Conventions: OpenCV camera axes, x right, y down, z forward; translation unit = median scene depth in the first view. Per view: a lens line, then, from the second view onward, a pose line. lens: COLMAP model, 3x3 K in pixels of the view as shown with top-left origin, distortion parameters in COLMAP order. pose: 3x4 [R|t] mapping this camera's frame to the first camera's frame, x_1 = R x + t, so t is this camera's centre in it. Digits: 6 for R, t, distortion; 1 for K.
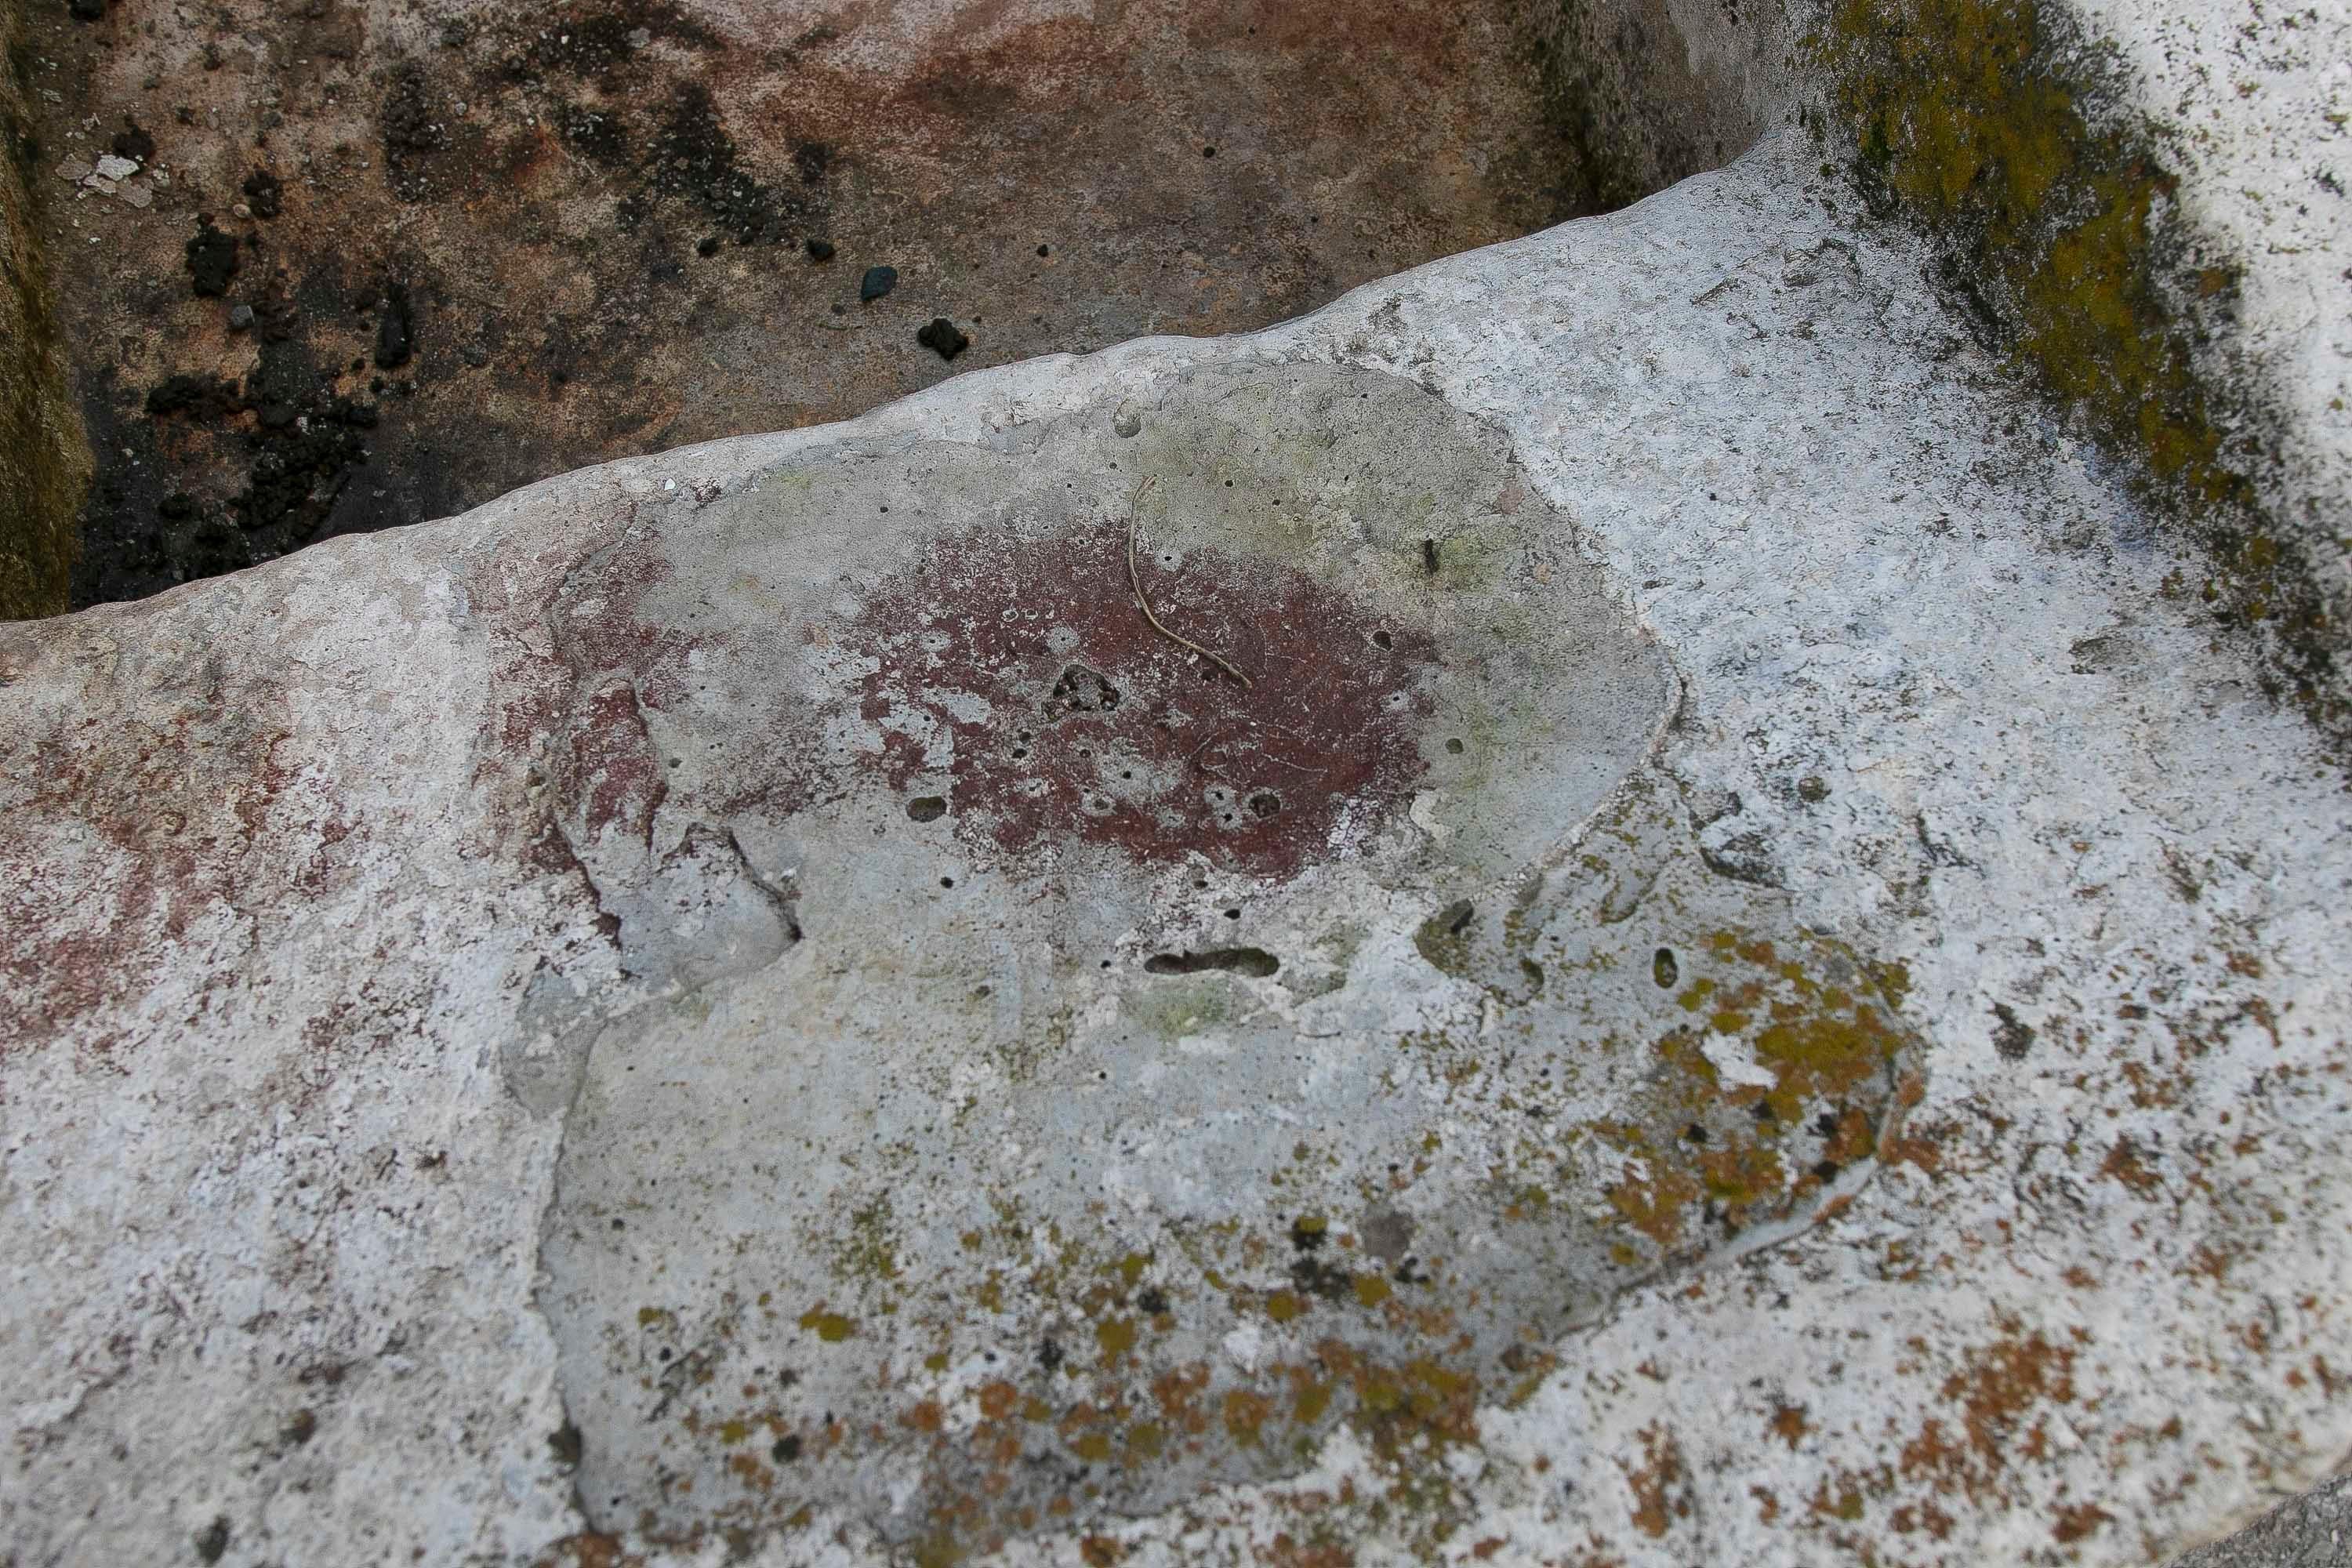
lens RADIAL K [[1948.6, 0, 1163.1], [0, 1948.6, 786.4], [0, 0, 1]] dist [-0.102005, 0.078256]
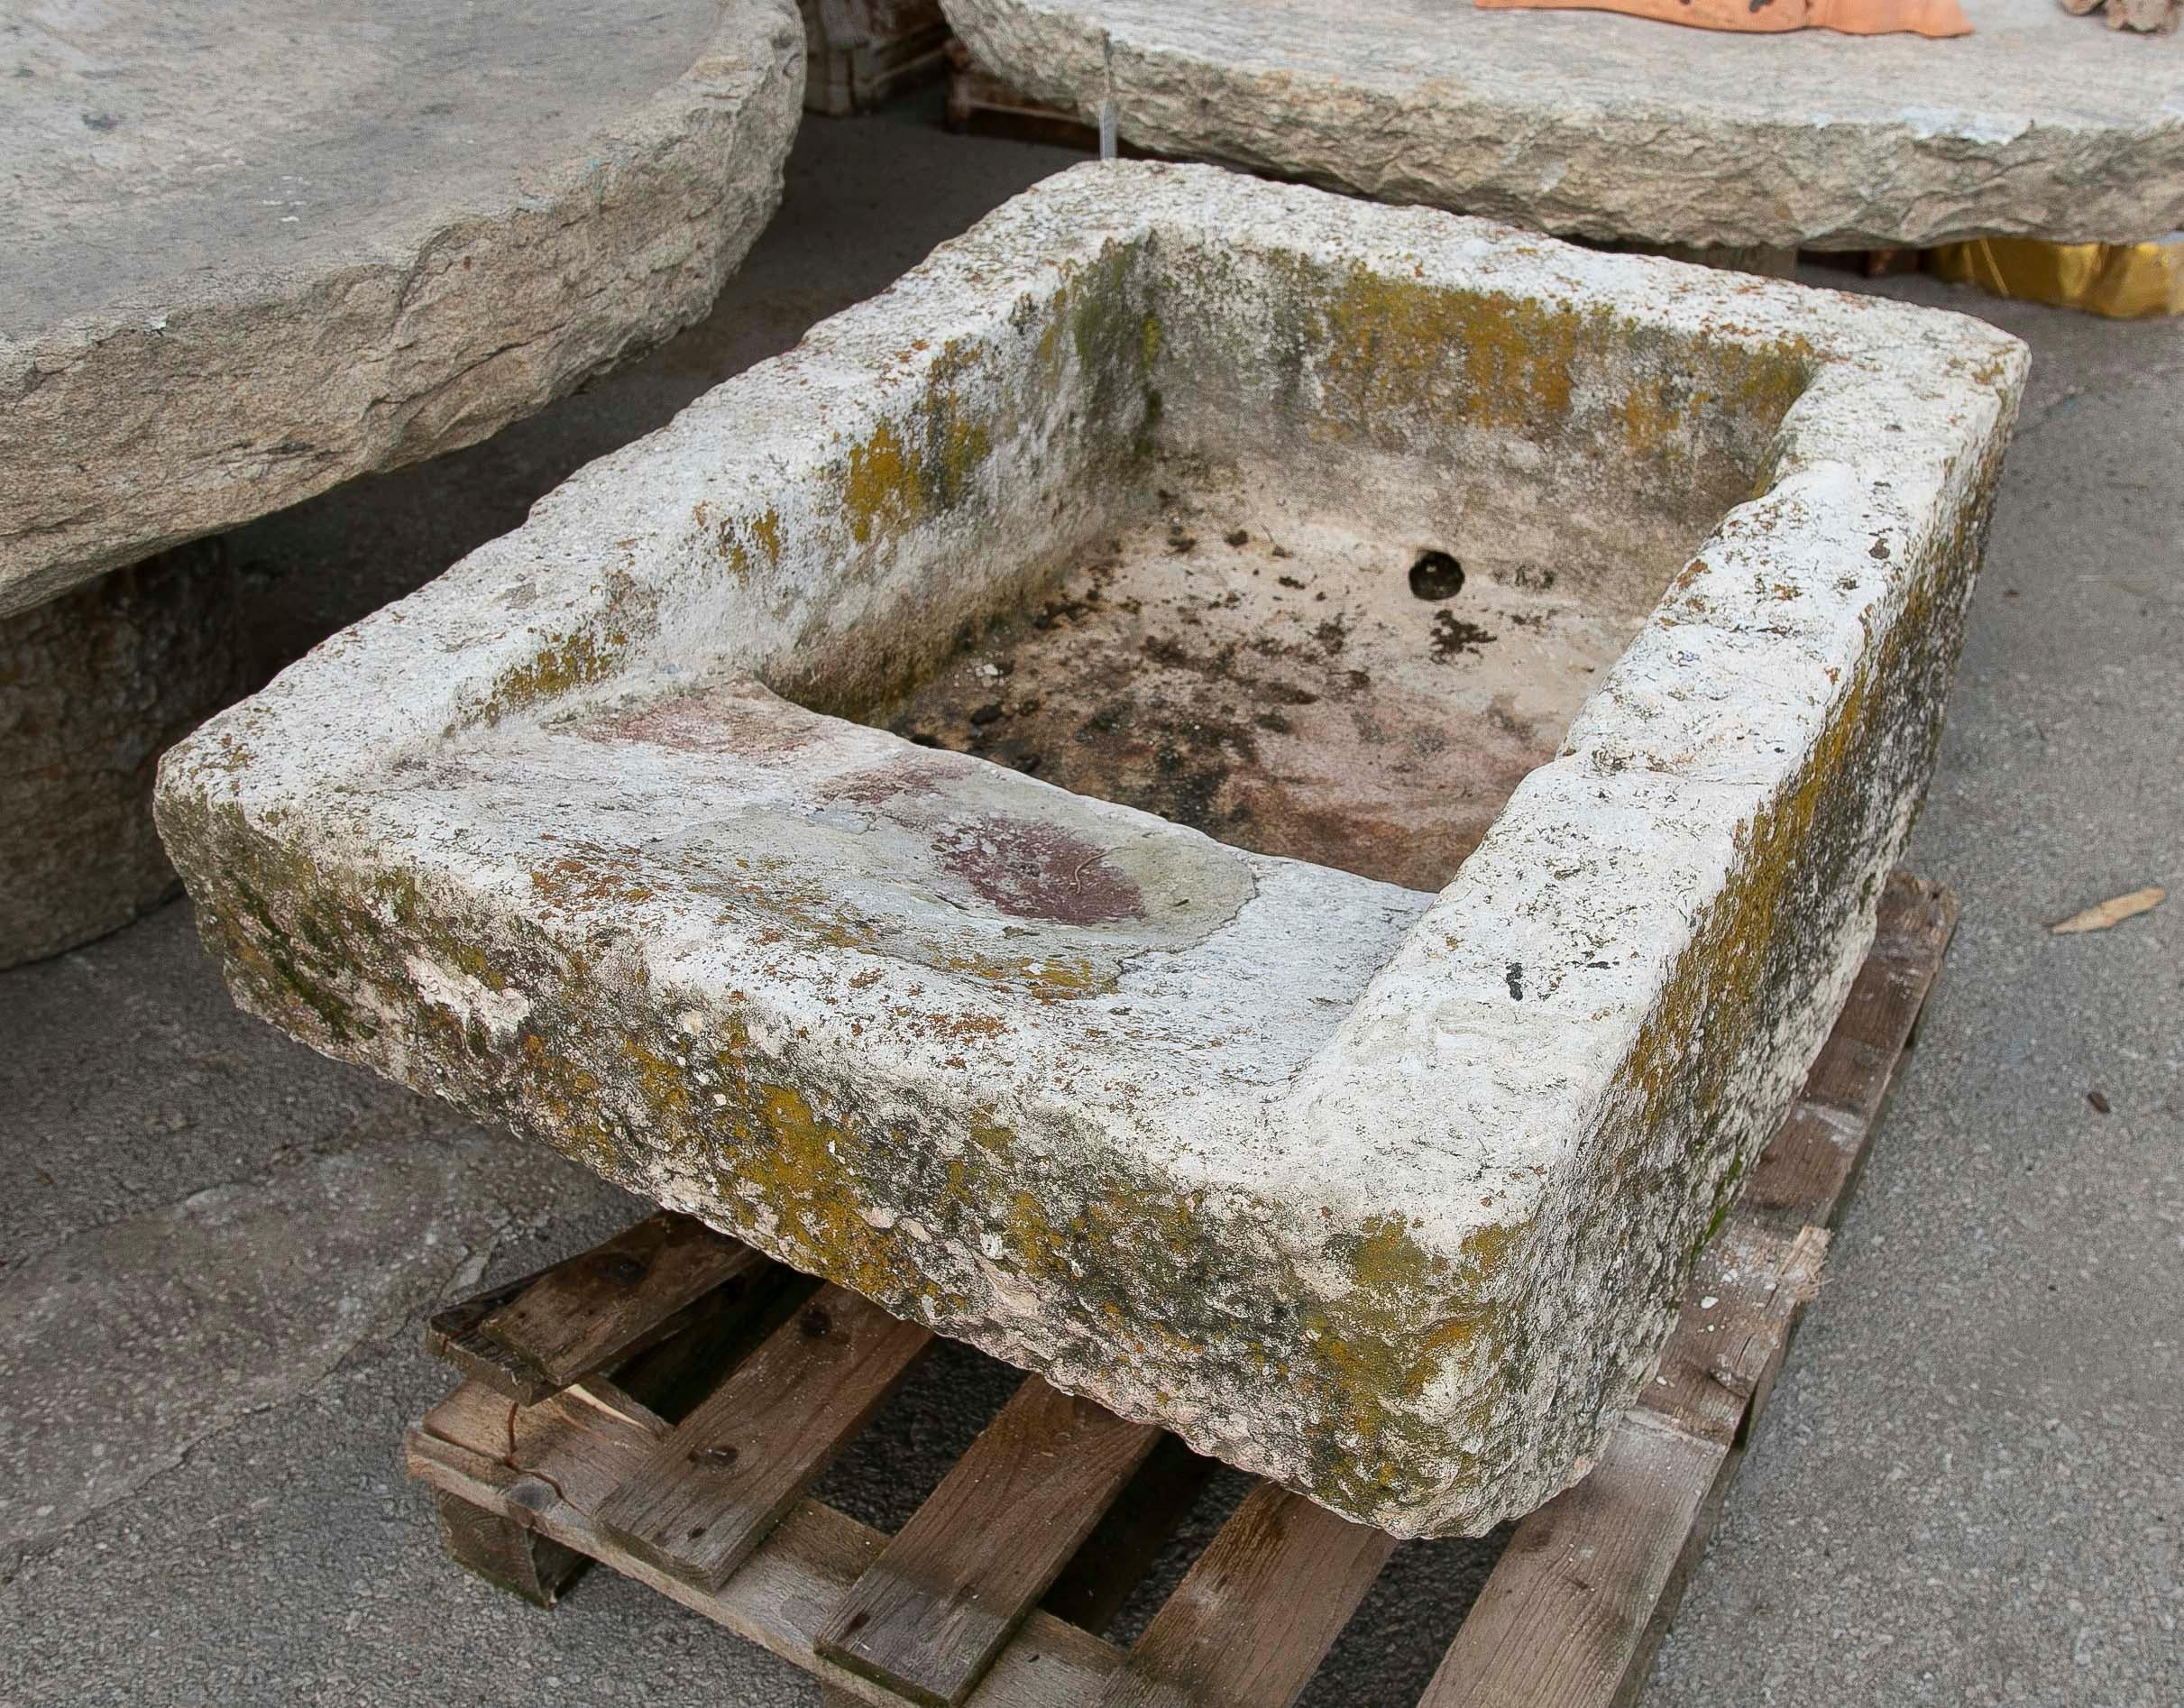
lens RADIAL K [[2243.8, 0, 1210.6], [0, 2243.8, 828.6], [0, 0, 1]] dist [-0.096973, 0.089000]
pose [[0.703343, 0.393632, -0.591915, 1.728519], [-0.660729, 0.669146, -0.340119, 0.707330], [0.262196, 0.630315, 0.730723, -0.954181]]
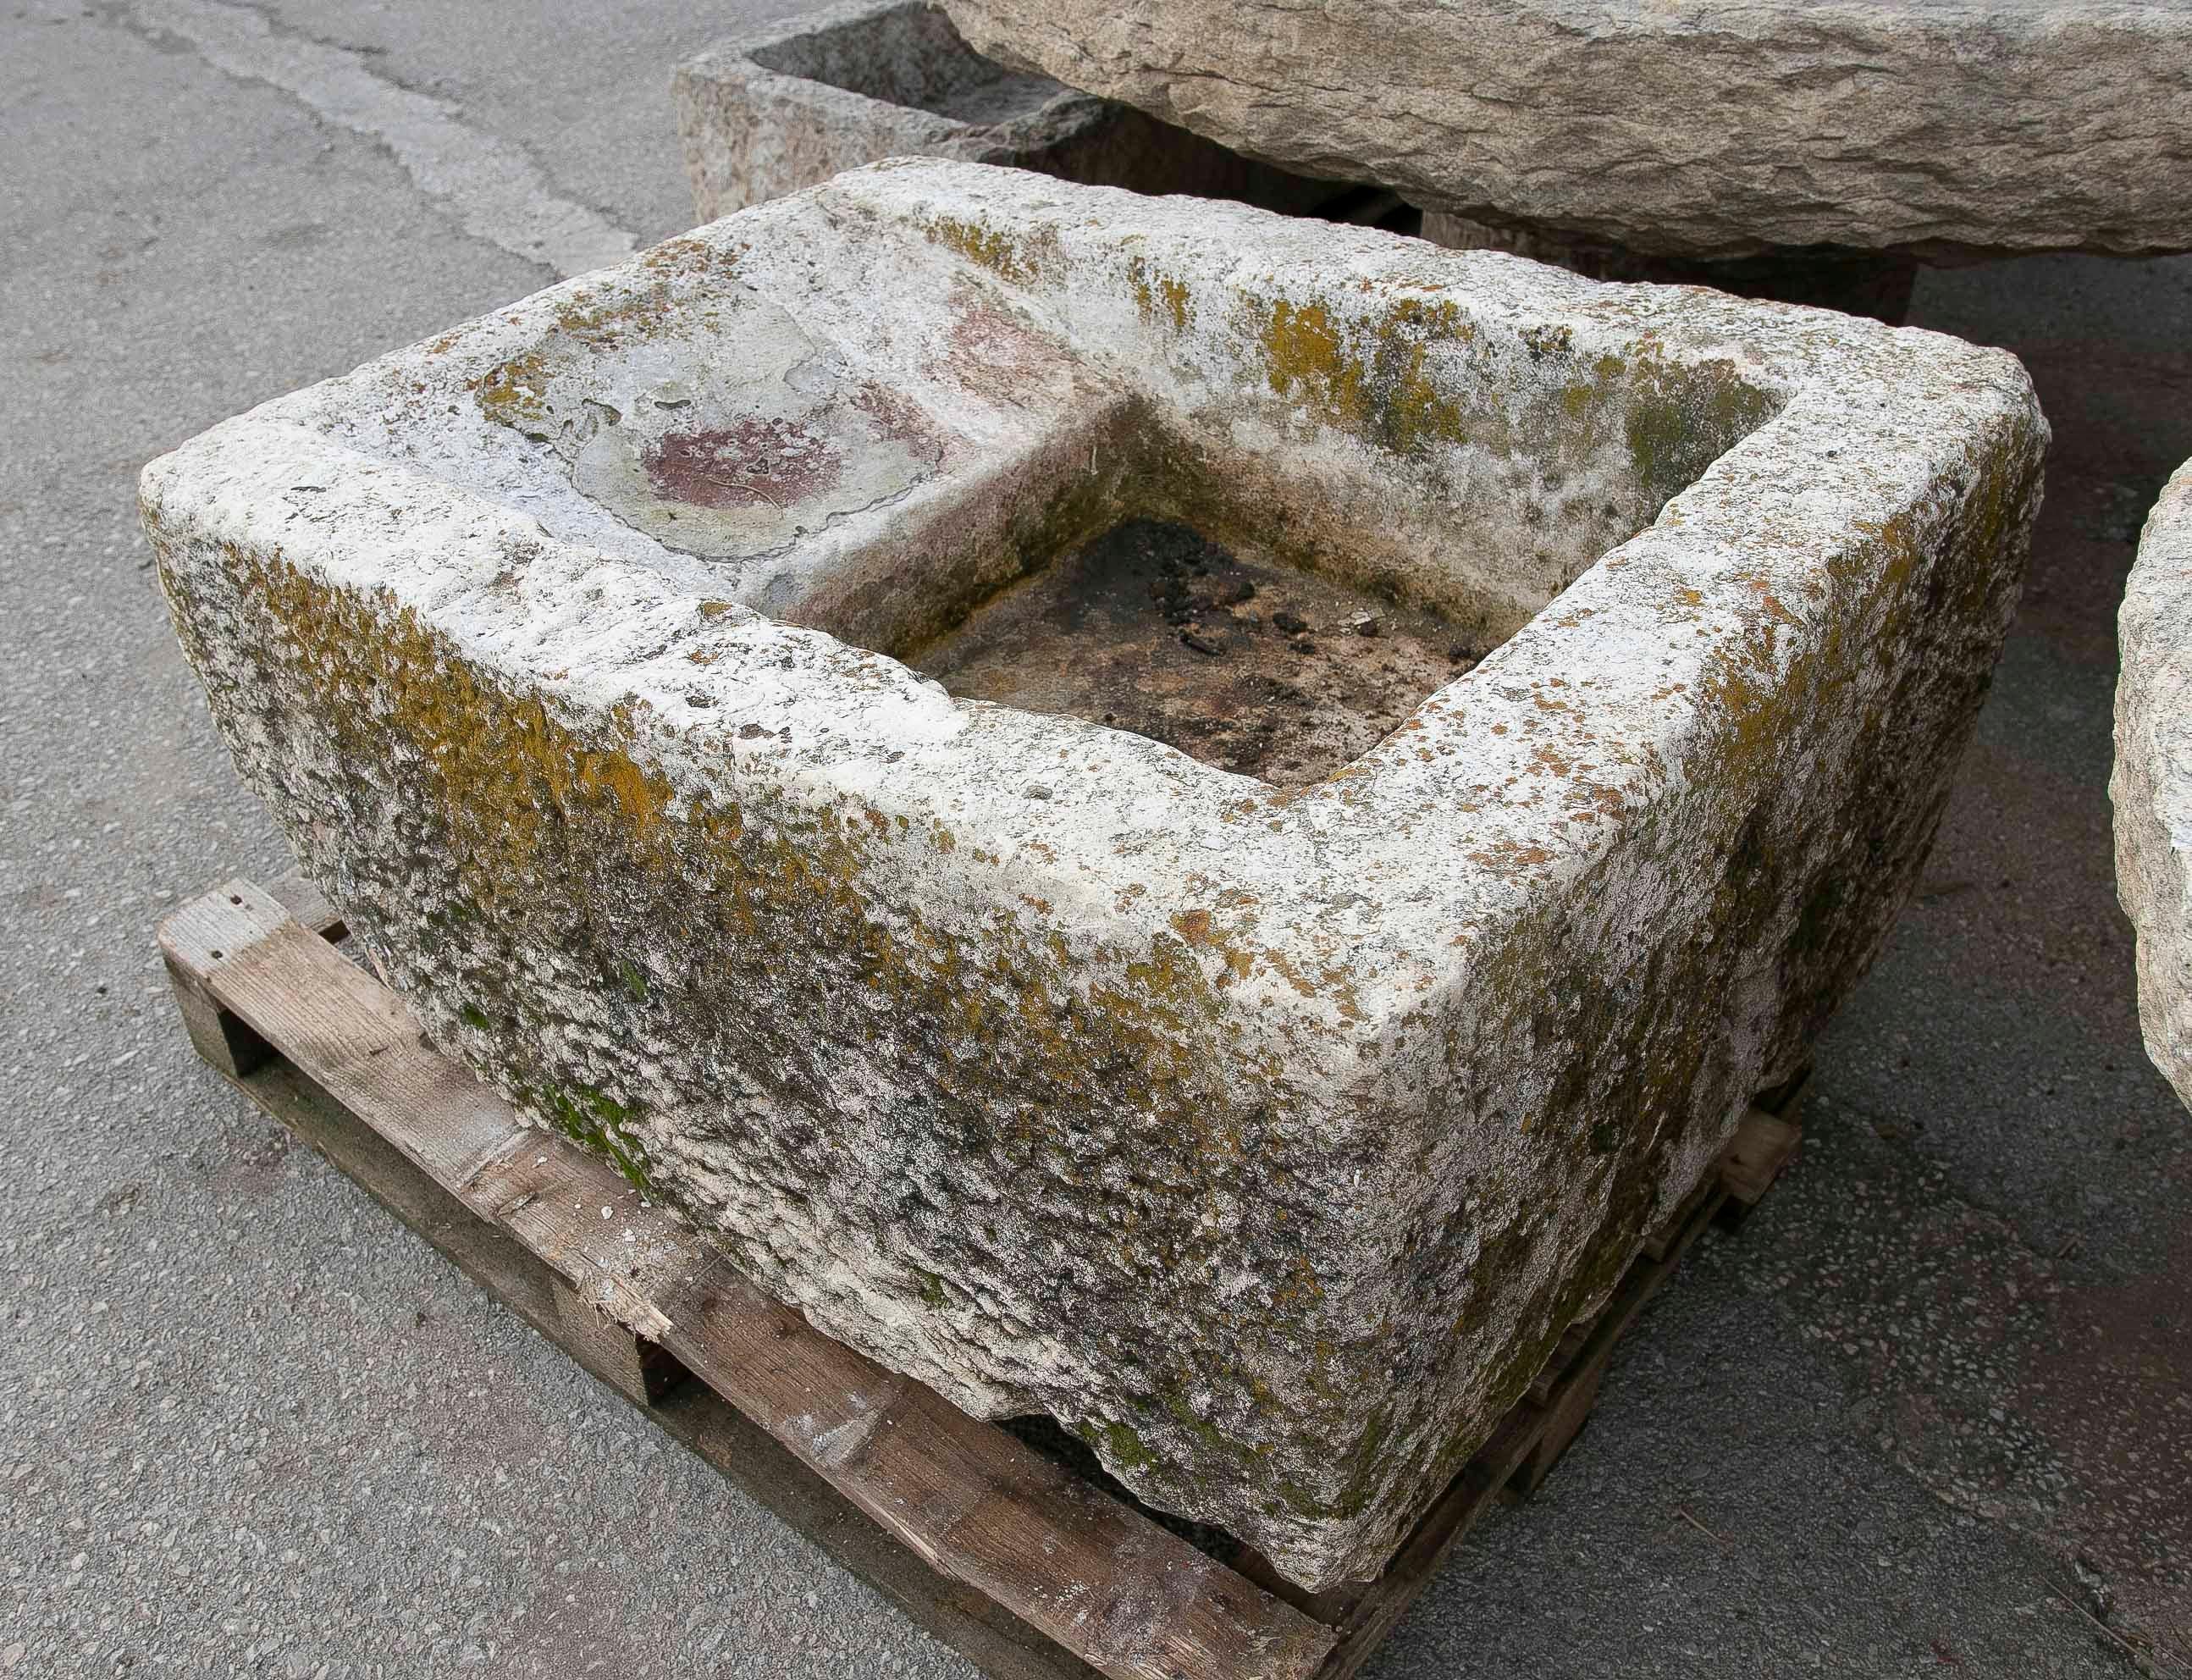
lens RADIAL K [[2108.1, 0, 997.0], [0, 2108.1, 833.0], [0, 0, 1]] dist [-0.096149, 0.081931]
pose [[-0.847219, 0.330516, -0.415909, 1.226433], [-0.482321, -0.150394, 0.862988, -3.223273], [0.222681, 0.931741, 0.286831, 0.699395]]
